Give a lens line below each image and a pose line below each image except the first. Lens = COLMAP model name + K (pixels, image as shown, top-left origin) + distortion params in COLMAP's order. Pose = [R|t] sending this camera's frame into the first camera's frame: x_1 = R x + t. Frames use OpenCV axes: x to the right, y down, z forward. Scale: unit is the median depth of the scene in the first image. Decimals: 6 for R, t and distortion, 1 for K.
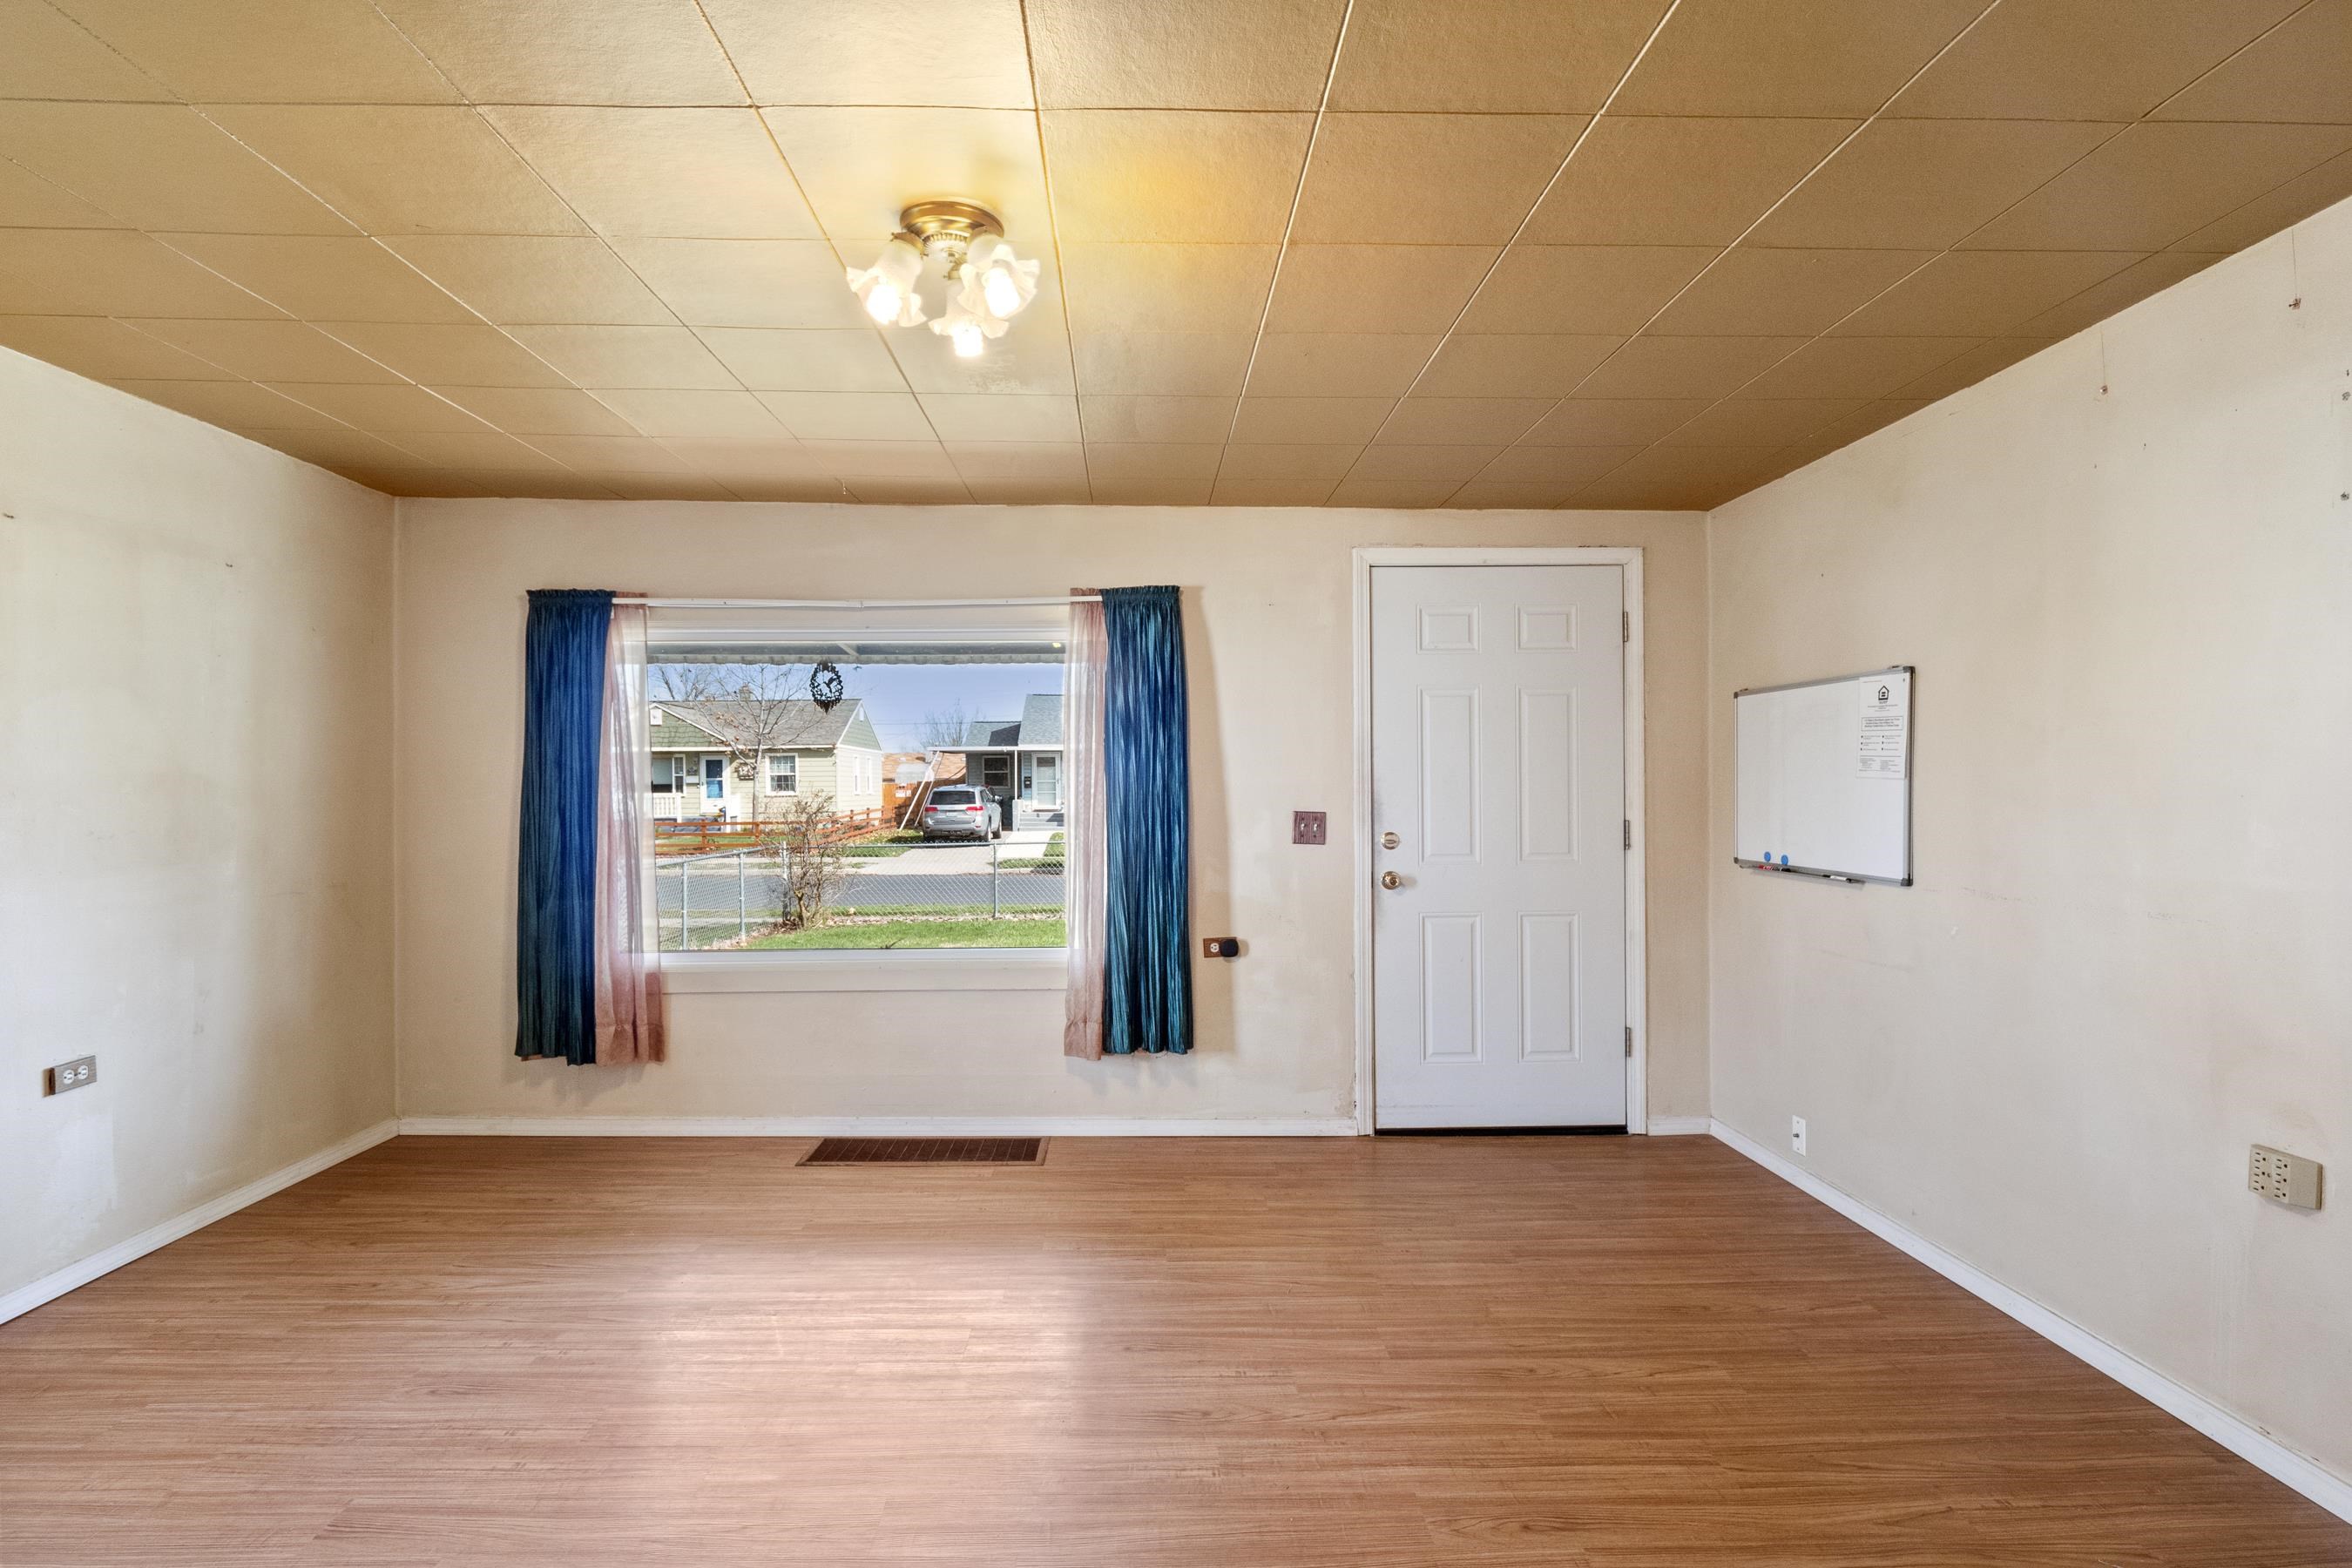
lens RADIAL K [[1160.6, 0, 1159.6], [0, 1160.6, 817.9], [0, 0, 1]] dist [-0.008195, -0.005358]
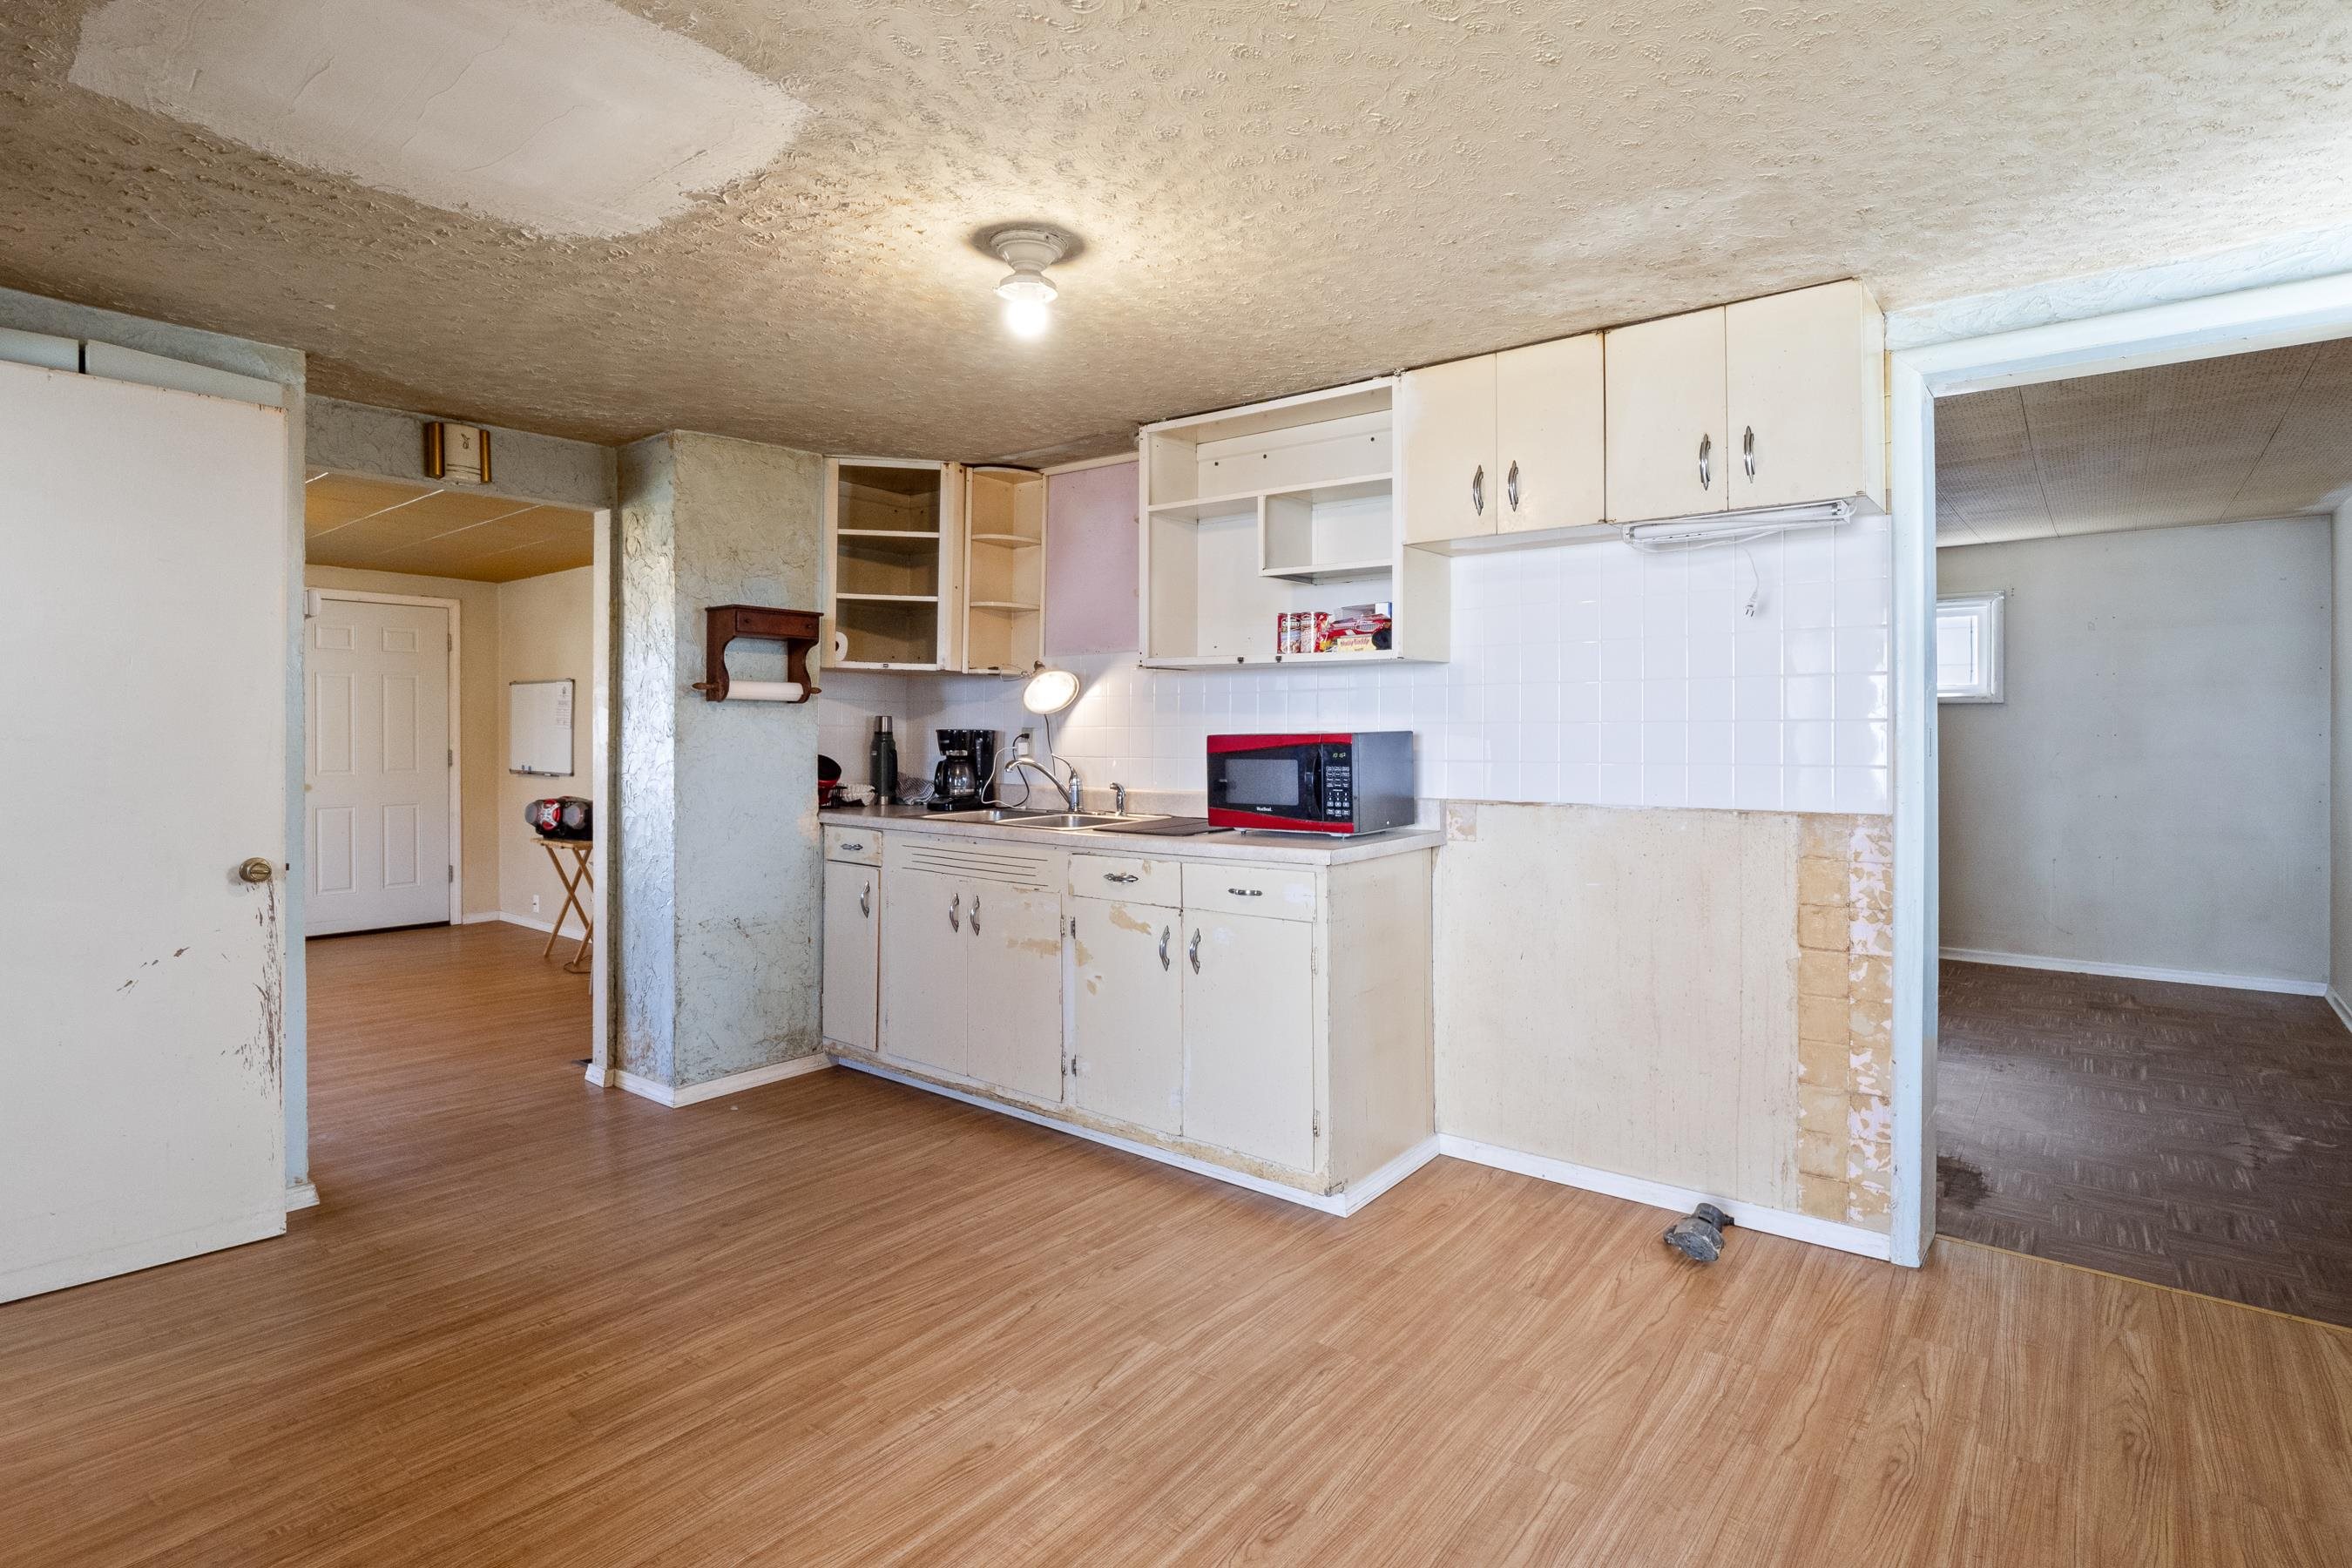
lens RADIAL K [[1160.6, 0, 1155.9], [0, 1160.6, 726.1], [0, 0, 1]] dist [-0.008195, -0.005358]
pose [[0.651474, 0.011537, 0.758583, -0.305986], [0.013123, 0.999563, -0.026472, 0.033846], [-0.758557, 0.027201, 0.651039, -1.249332]]
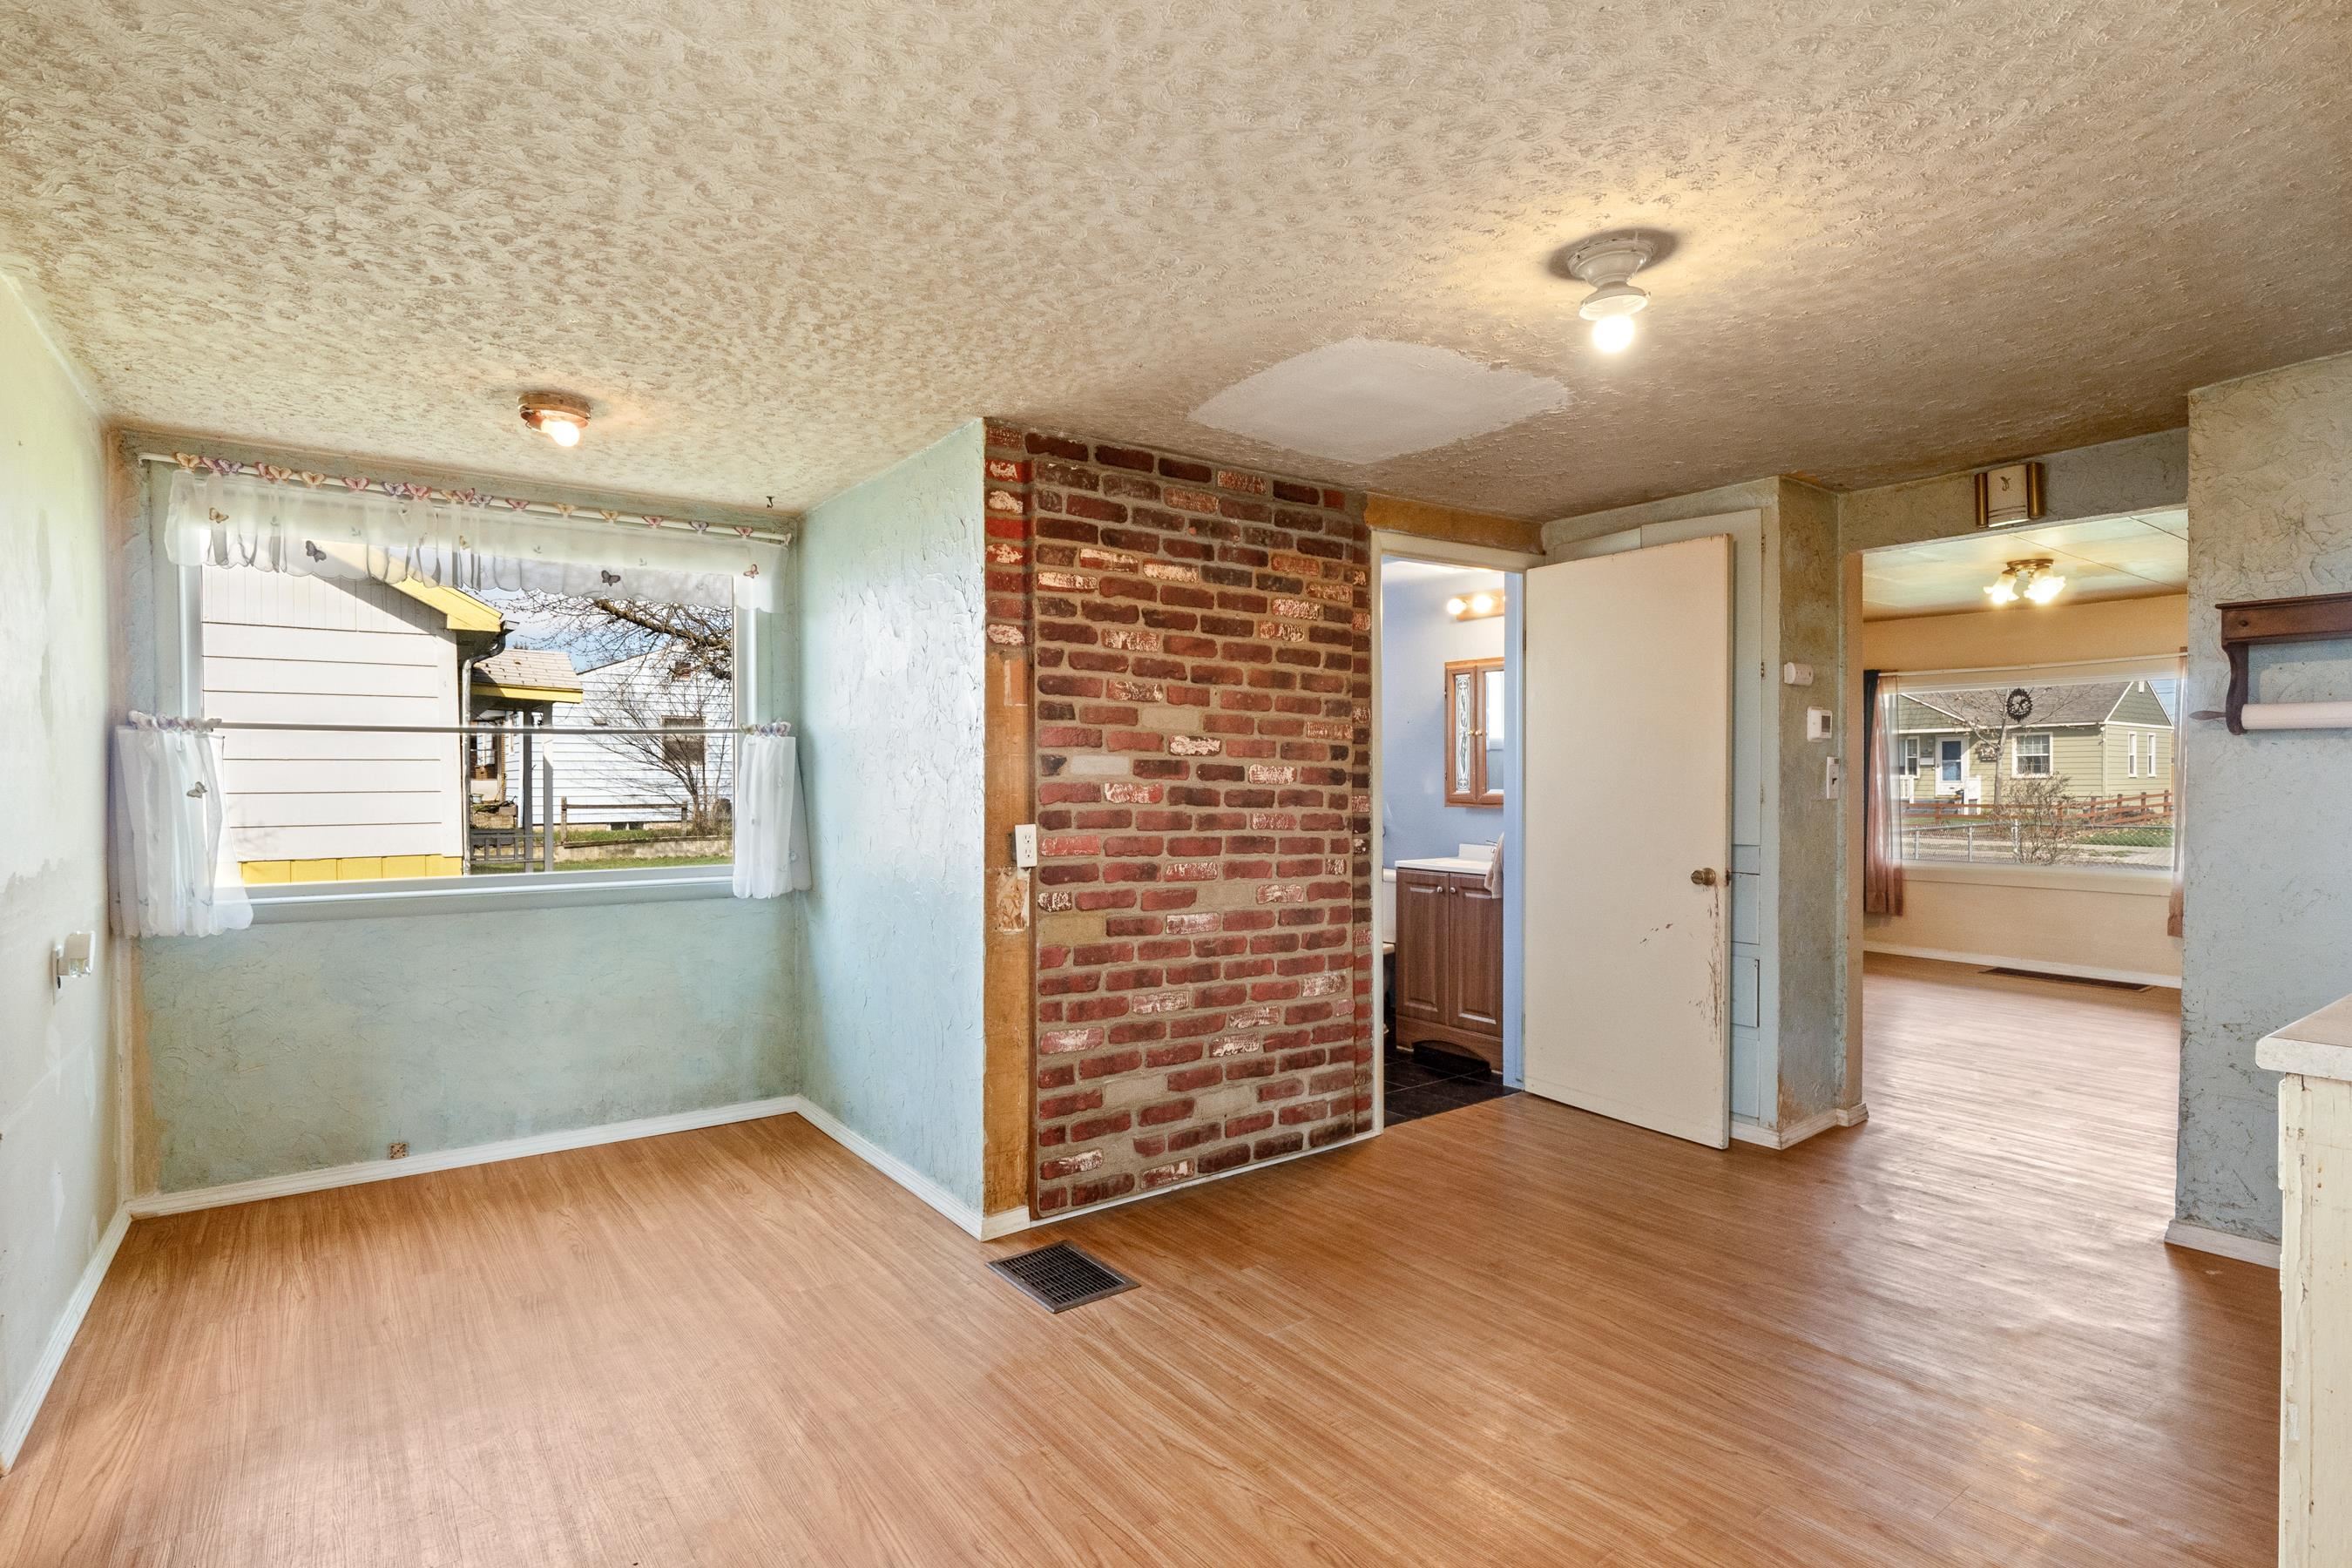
lens RADIAL K [[1160.6, 0, 1151.1], [0, 1160.6, 781.7], [0, 0, 1]] dist [-0.008195, -0.005358]
pose [[0.561423, 0.007496, -0.827495, 0.540235], [-0.020293, 0.999783, -0.004712, 0.029259], [0.827280, 0.019437, 0.561453, -1.318236]]
